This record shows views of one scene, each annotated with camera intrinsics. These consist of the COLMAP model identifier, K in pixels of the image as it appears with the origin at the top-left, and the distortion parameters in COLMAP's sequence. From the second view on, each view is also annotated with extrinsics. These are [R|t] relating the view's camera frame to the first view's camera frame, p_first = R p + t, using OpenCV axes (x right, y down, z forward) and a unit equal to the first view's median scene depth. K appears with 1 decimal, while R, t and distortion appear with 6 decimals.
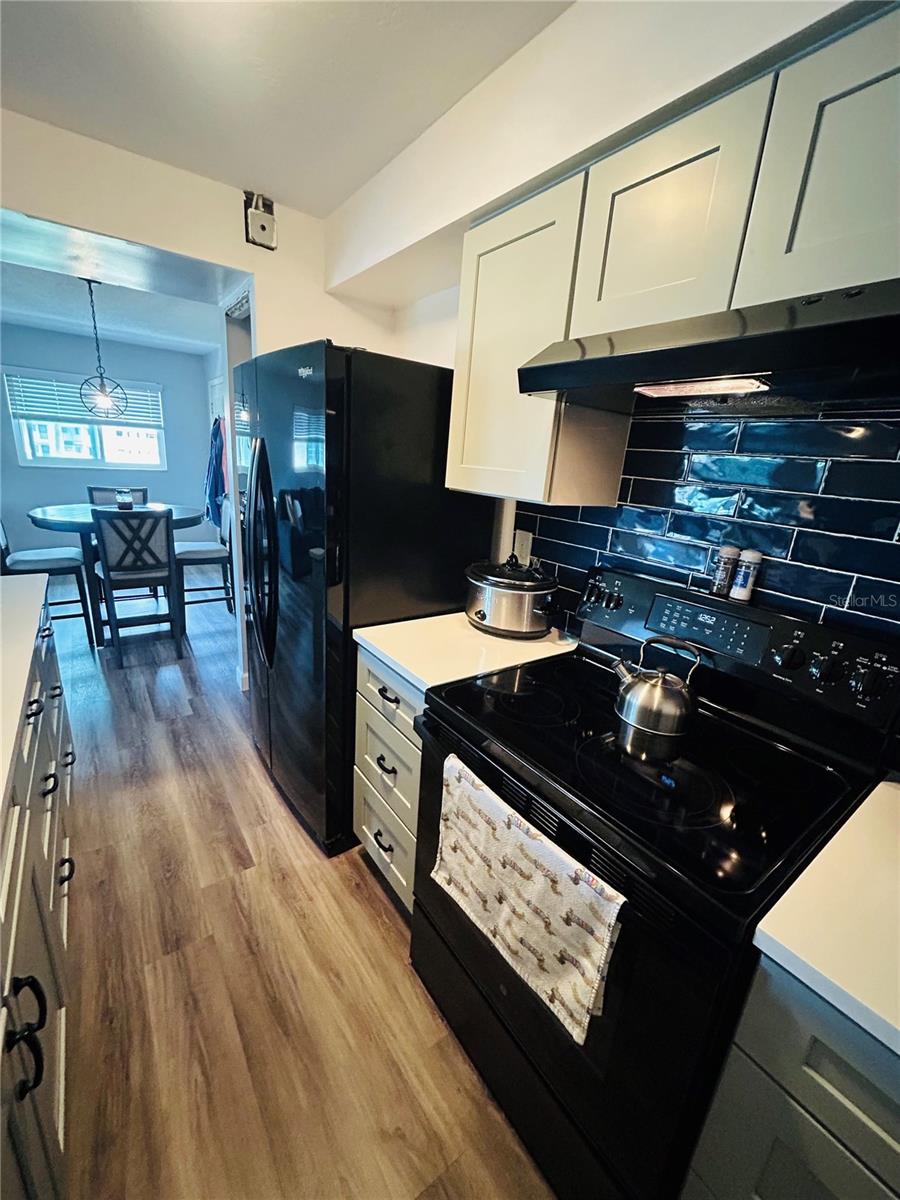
lens RADIAL K [[484.8, 0, 451.7], [0, 484.8, 597.5], [0, 0, 1]] dist [-0.001234, 0.000812]
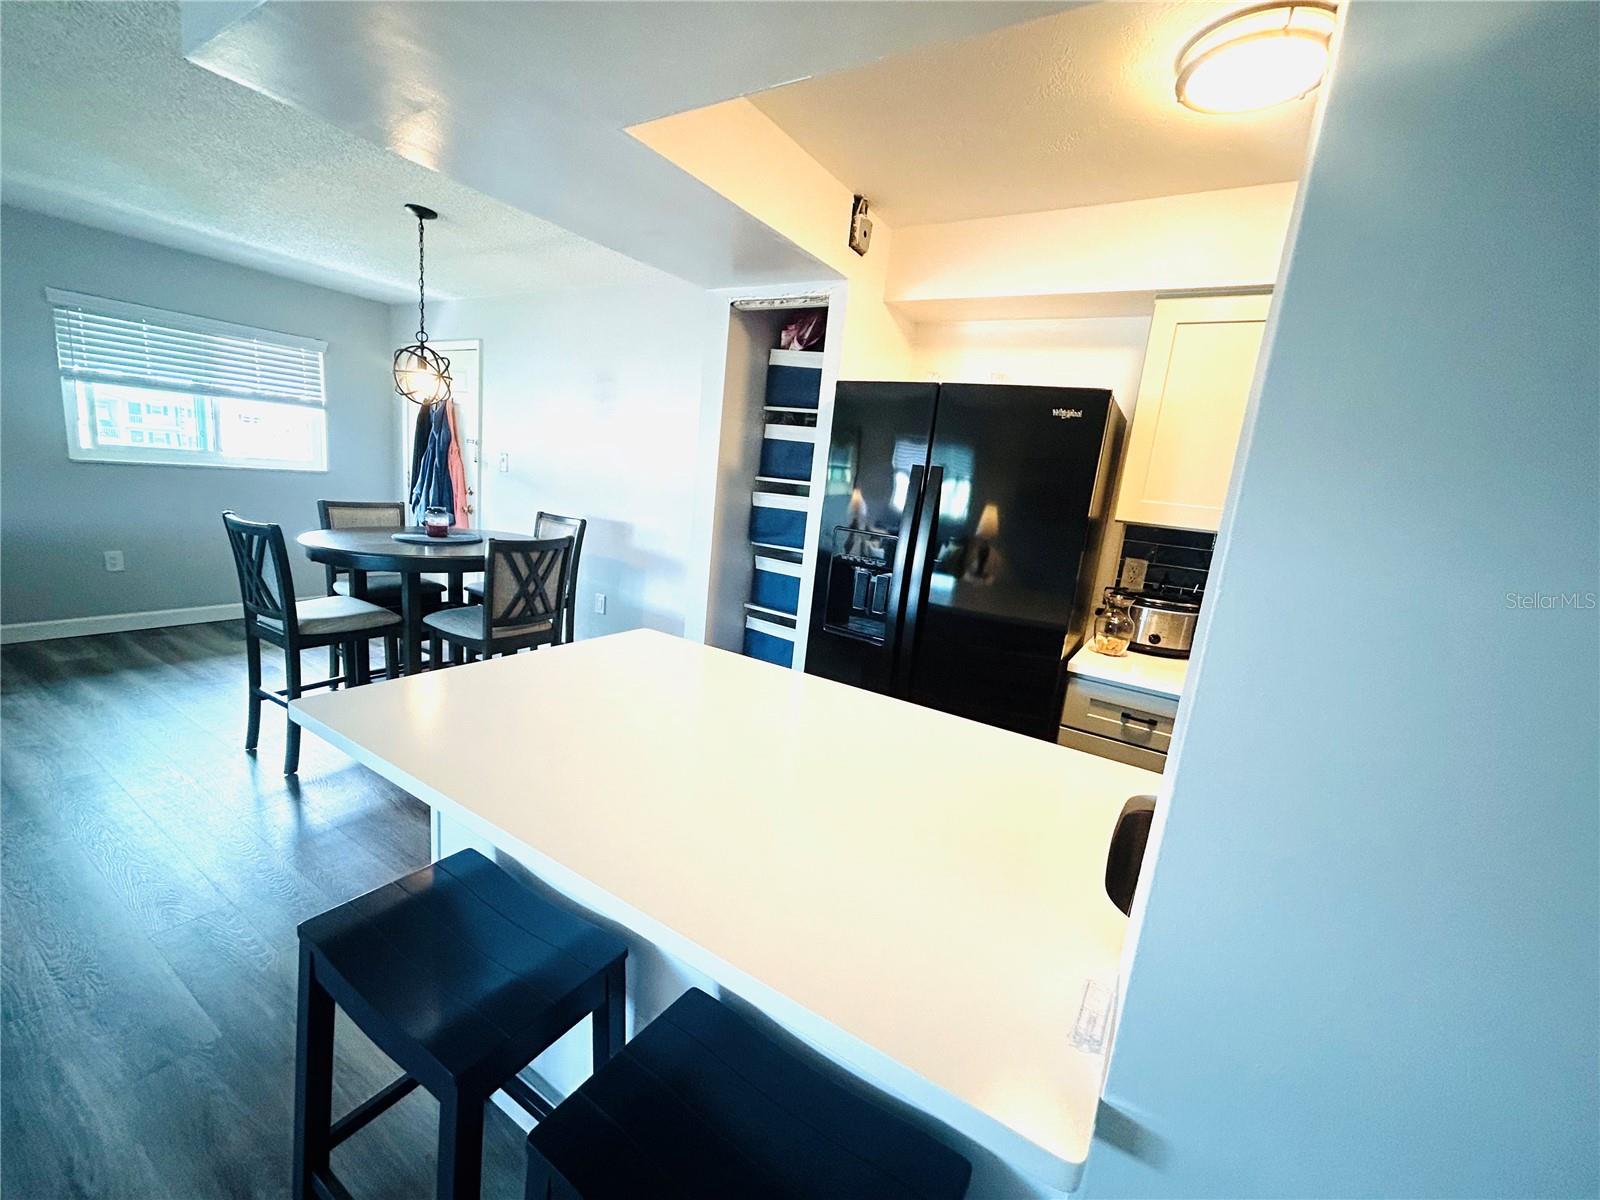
lens RADIAL K [[646.3, 0, 798.5], [0, 646.3, 598.6], [0, 0, 1]] dist [-0.001234, 0.000812]
pose [[0.928417, -0.047533, 0.368487, -0.891701], [0.069642, 0.996468, -0.046924, -0.028120], [-0.364955, 0.069227, 0.928448, -0.032484]]
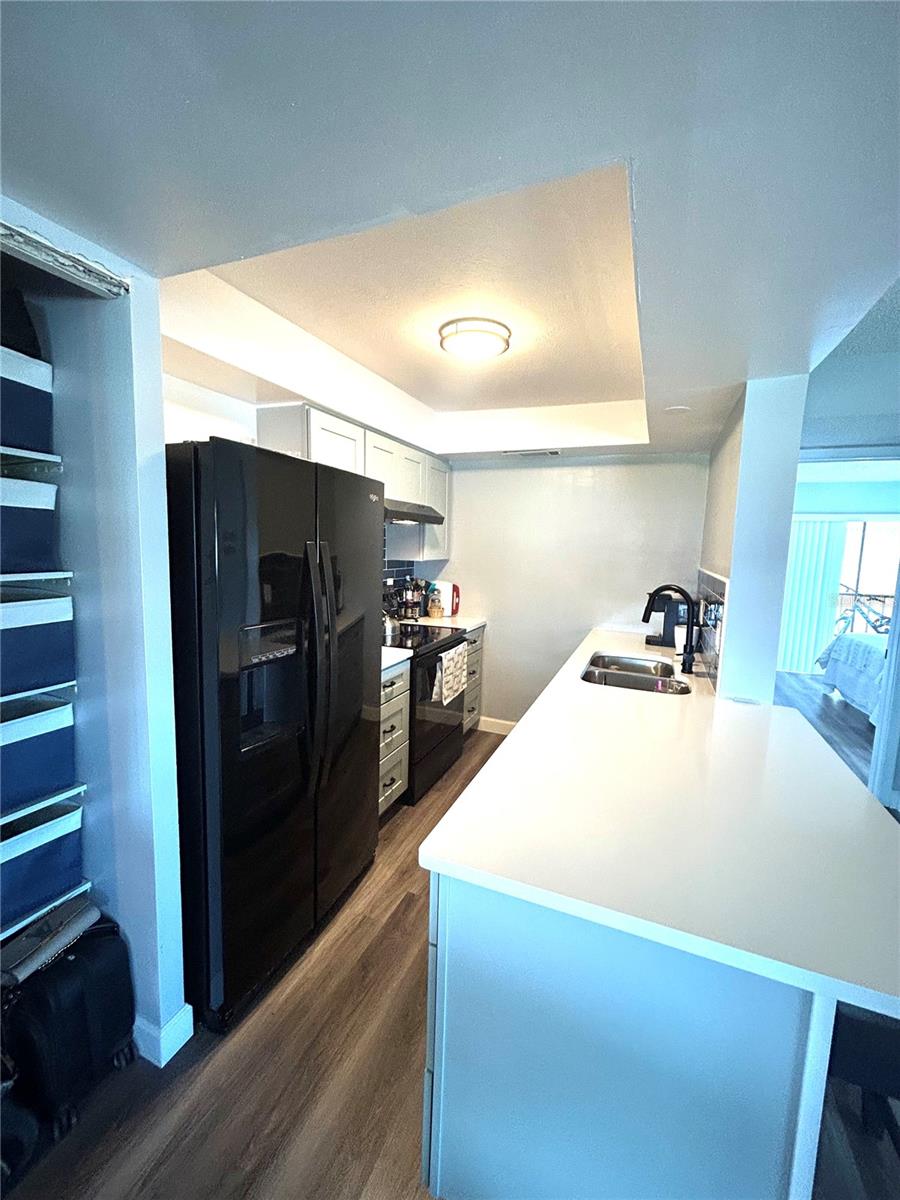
lens RADIAL K [[484.8, 0, 451.7], [0, 484.8, 597.5], [0, 0, 1]] dist [-0.001234, 0.000812]
pose [[-0.509781, -0.178823, 0.841514, -1.095644], [0.178165, 0.935008, 0.306621, -0.382994], [-0.841653, 0.306238, -0.444789, 1.001682]]
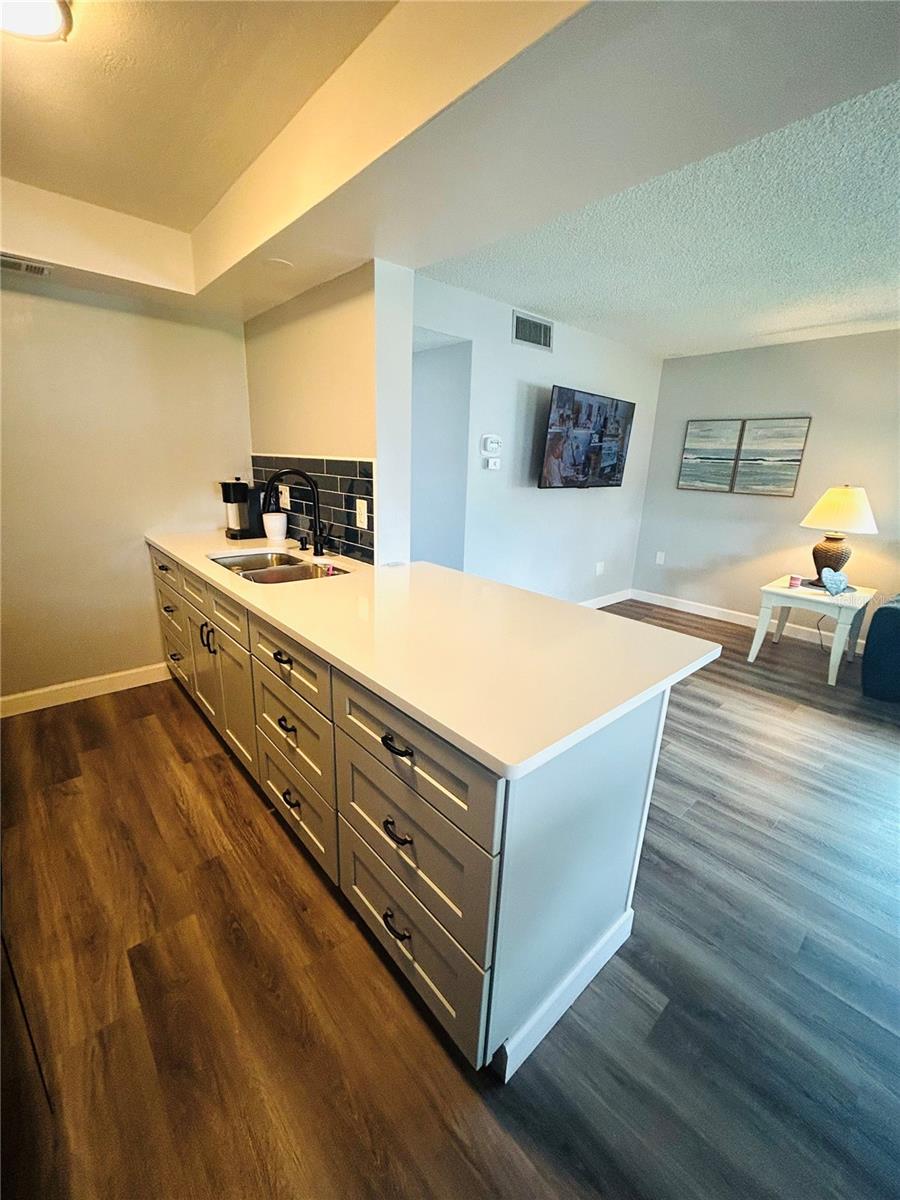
lens RADIAL K [[484.8, 0, 451.7], [0, 484.8, 597.5], [0, 0, 1]] dist [-0.001234, 0.000812]
pose [[-0.989538, -0.073208, -0.124321, -0.653410], [-0.128289, 0.840723, 0.526048, -0.348534], [0.066009, 0.536493, -0.841319, 1.148305]]
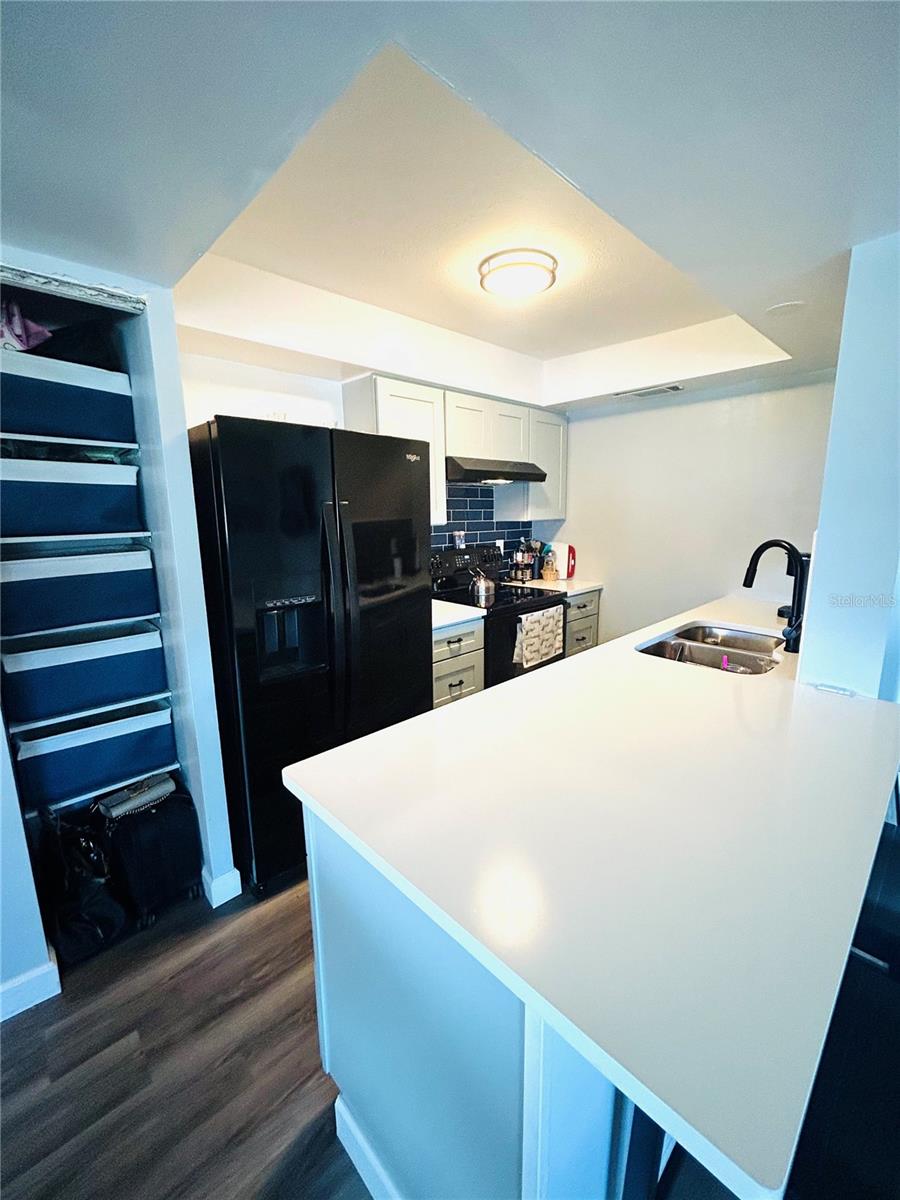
lens RADIAL K [[484.8, 0, 451.7], [0, 484.8, 597.5], [0, 0, 1]] dist [-0.001234, 0.000812]
pose [[-0.125607, -0.246214, 0.961042, -1.204275], [0.280928, 0.920237, 0.272477, -0.287533], [-0.951474, 0.304209, -0.046420, 0.708268]]
